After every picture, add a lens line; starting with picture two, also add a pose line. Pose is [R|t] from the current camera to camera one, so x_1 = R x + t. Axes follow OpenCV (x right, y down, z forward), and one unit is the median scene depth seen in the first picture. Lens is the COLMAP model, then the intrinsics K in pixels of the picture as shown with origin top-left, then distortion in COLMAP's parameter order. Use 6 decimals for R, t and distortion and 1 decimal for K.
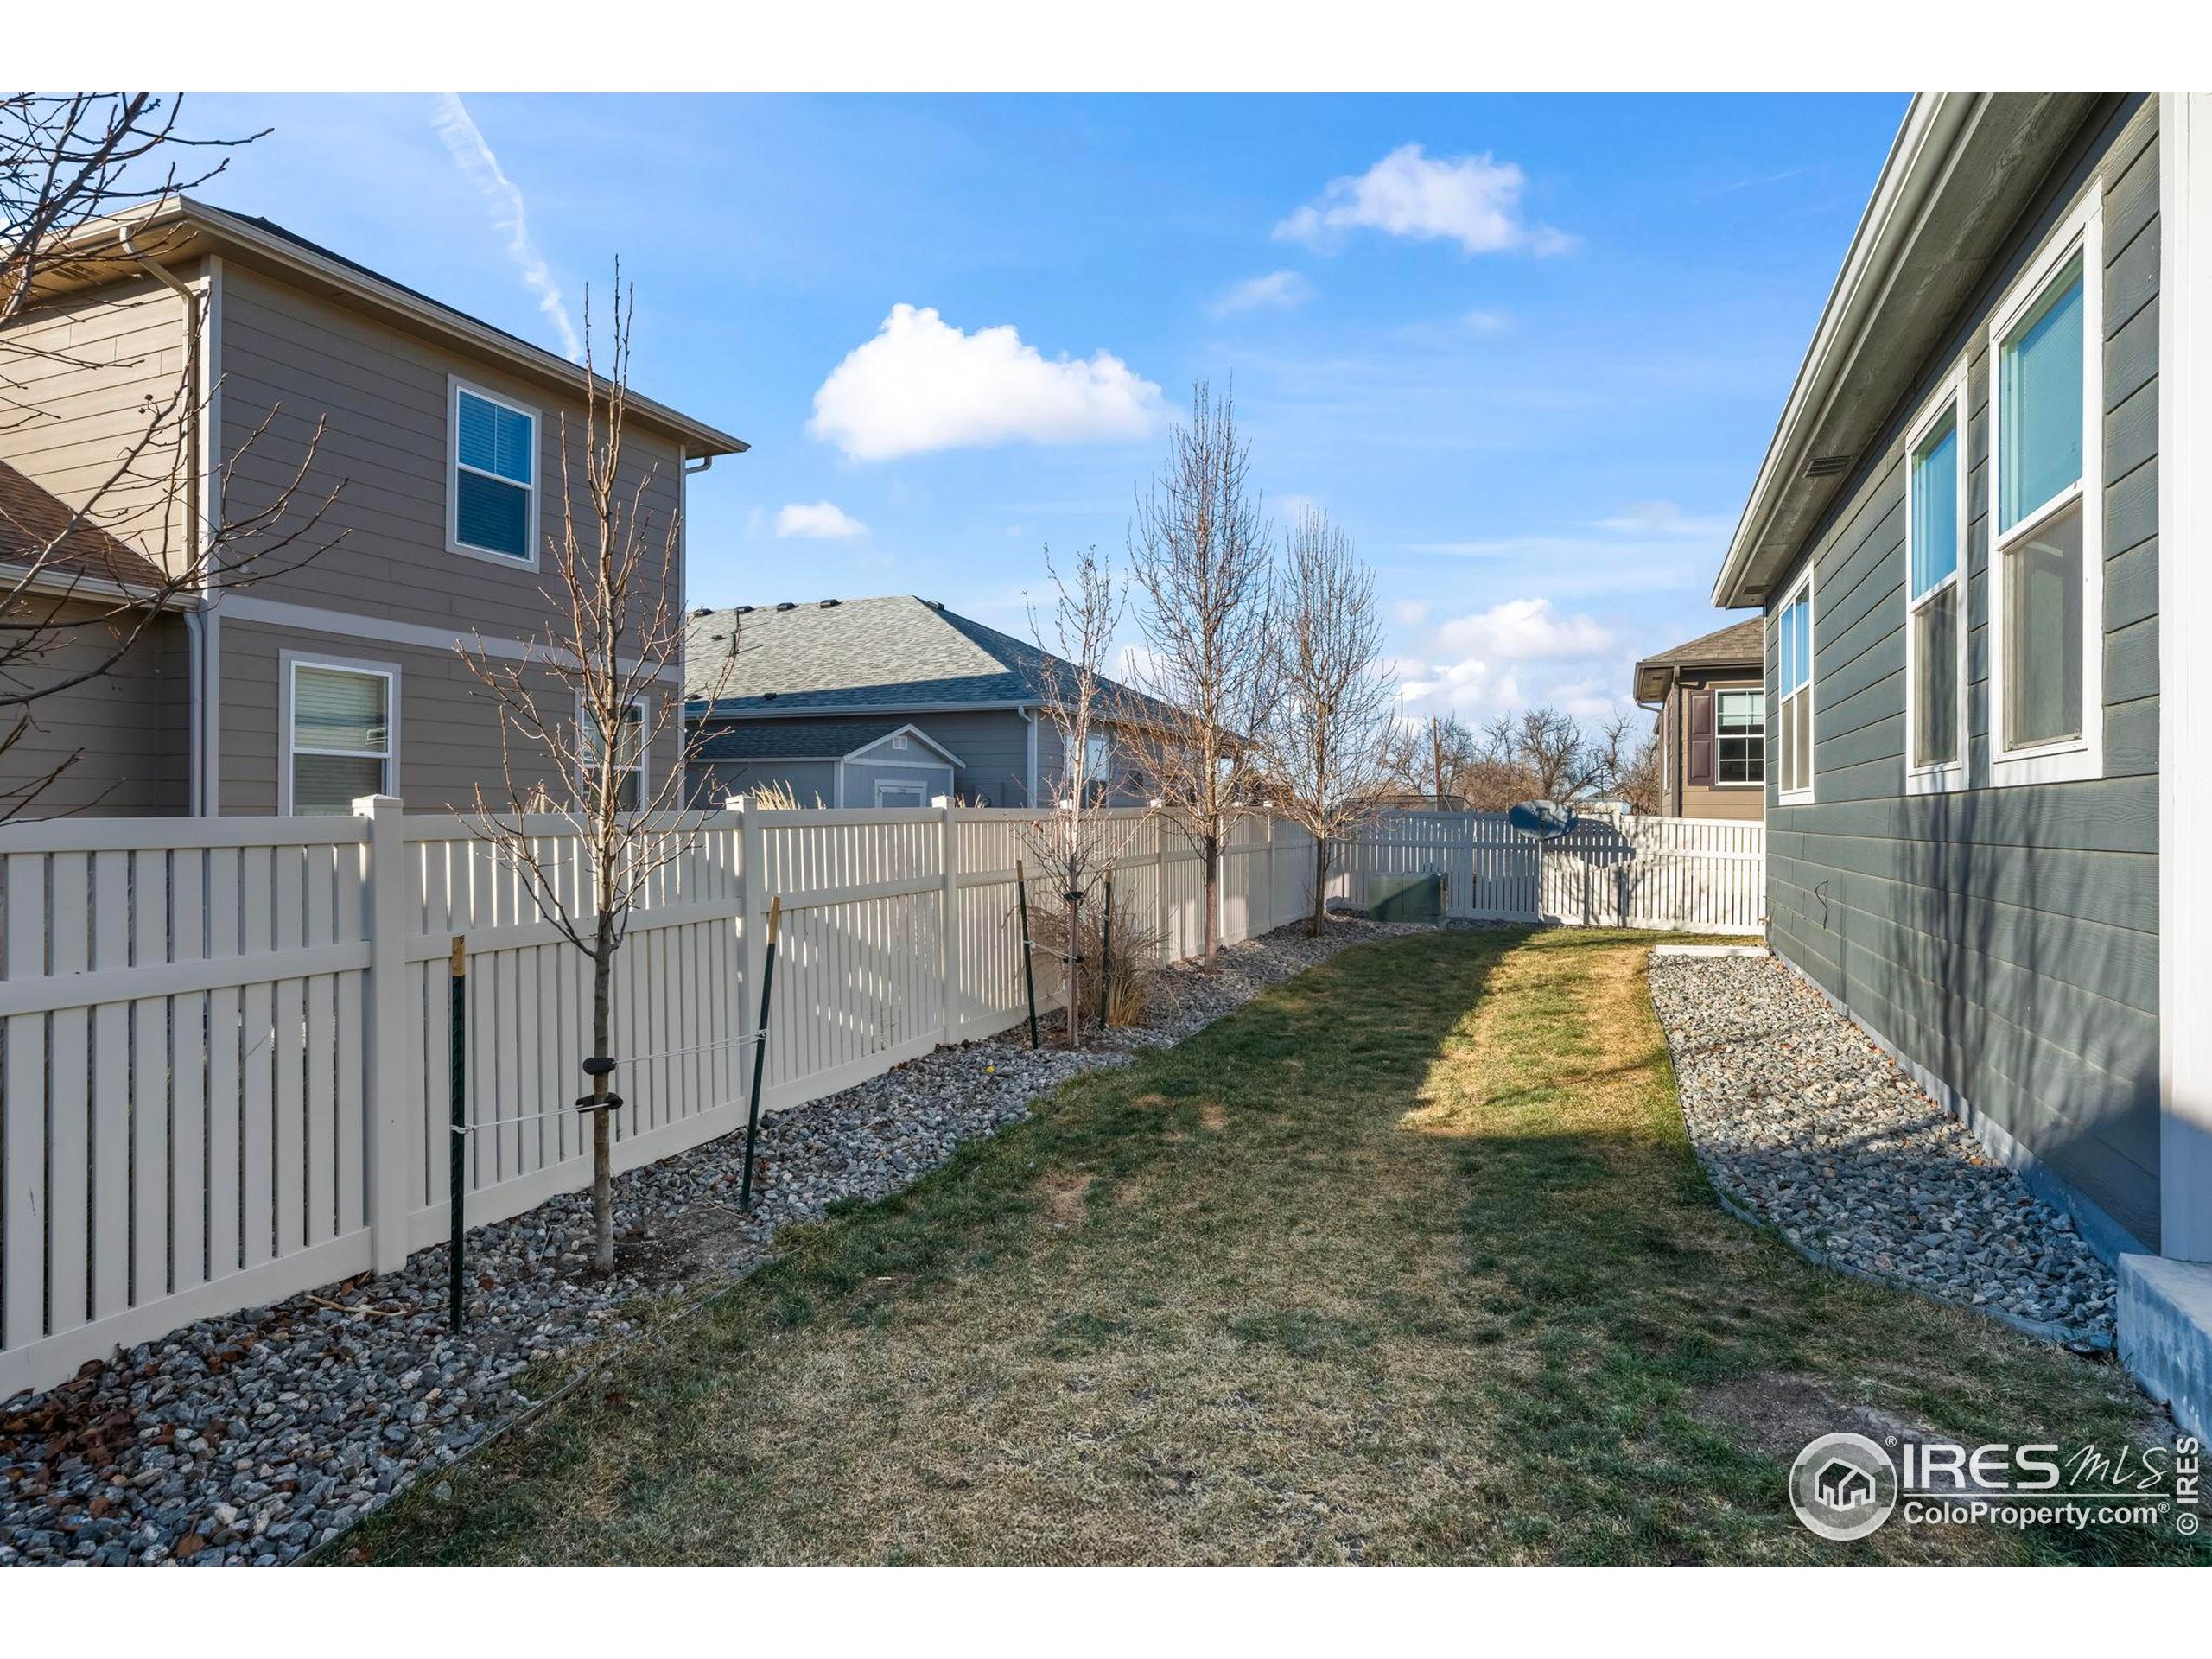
lens RADIAL K [[1193.5, 0, 1105.6], [0, 1193.5, 827.7], [0, 0, 1]] dist [0.000496, 0.000402]
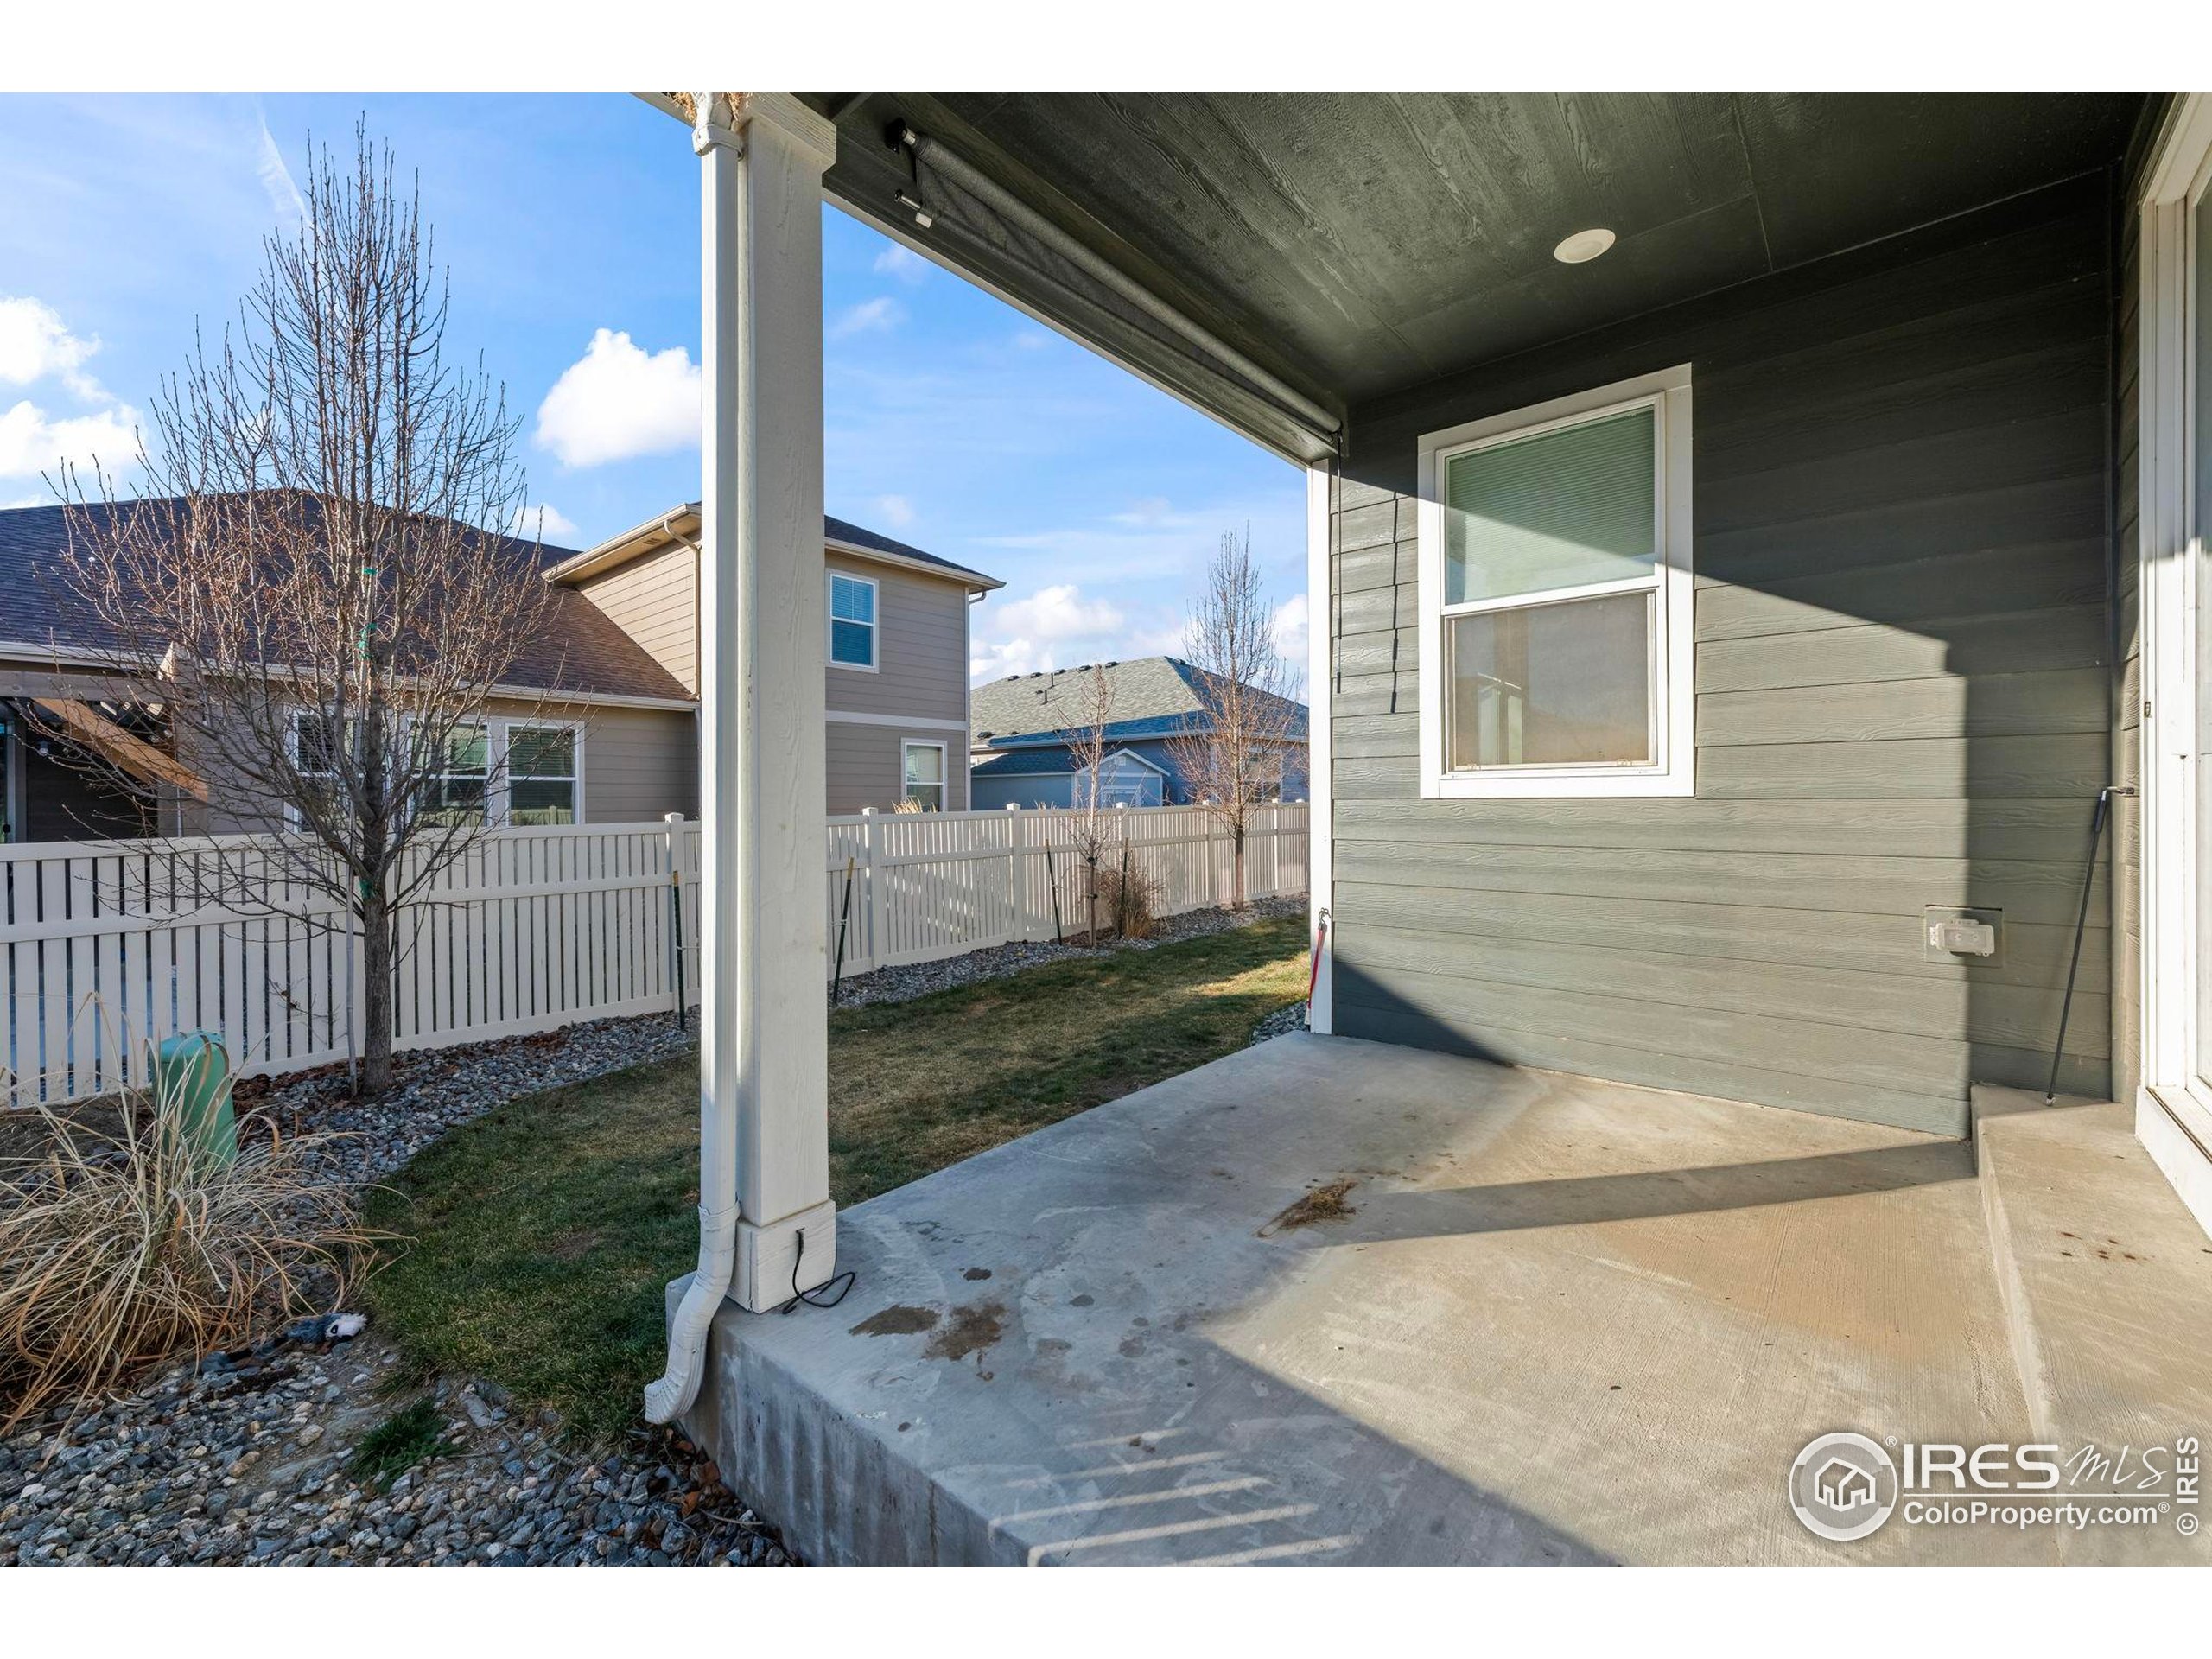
lens RADIAL K [[892.2, 0, 1105.0], [0, 892.2, 819.1], [0, 0, 1]] dist [0.000169, 0.000013]
pose [[0.950927, -0.007881, -0.309316, 0.361578], [0.010495, 0.999922, 0.006786, -0.009793], [0.309238, -0.009699, 0.950935, -0.207005]]
